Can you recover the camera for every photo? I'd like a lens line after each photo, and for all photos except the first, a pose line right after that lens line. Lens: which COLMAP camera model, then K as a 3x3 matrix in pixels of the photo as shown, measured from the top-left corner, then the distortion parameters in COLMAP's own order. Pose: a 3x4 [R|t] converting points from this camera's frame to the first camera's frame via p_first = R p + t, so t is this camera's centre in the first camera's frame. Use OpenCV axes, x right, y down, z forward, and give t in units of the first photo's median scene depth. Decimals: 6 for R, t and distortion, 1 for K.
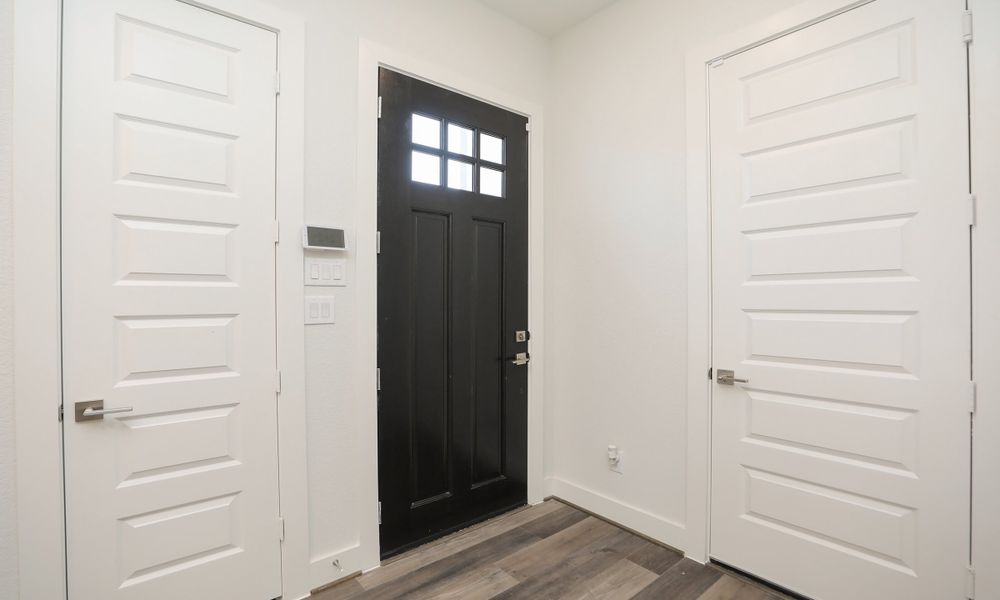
lens RADIAL K [[462.2, 0, 500.0], [0, 462.2, 300.0], [0, 0, 1]] dist [-0.044797, 0.013290]
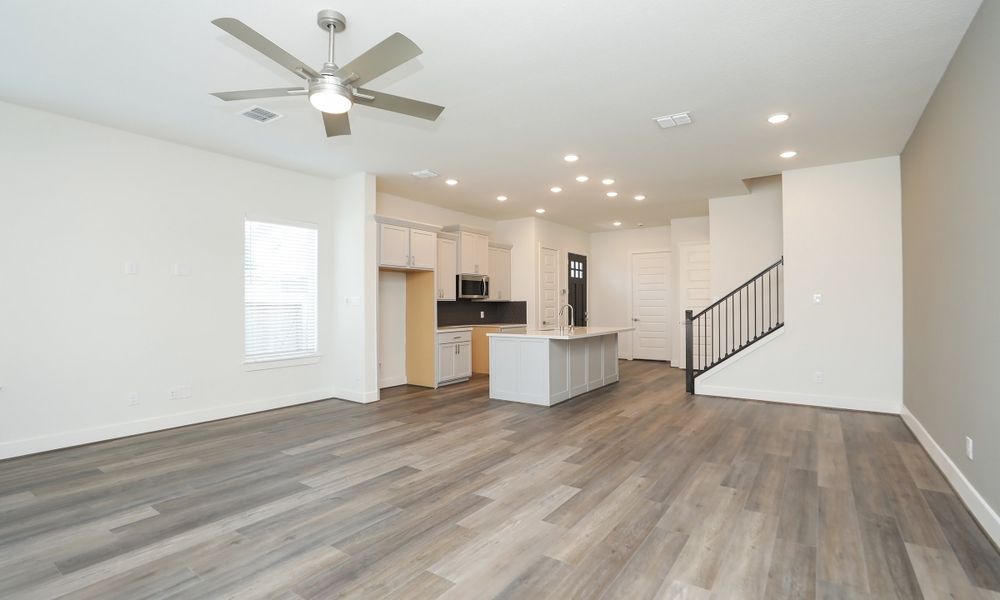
lens RADIAL K [[462.2, 0, 500.0], [0, 462.2, 300.0], [0, 0, 1]] dist [-0.044797, 0.013290]
pose [[0.965226, 0.001066, 0.261414, -1.885621], [0.000627, 0.999979, -0.006391, -0.009660], [-0.261416, 0.006332, 0.965206, -2.900867]]
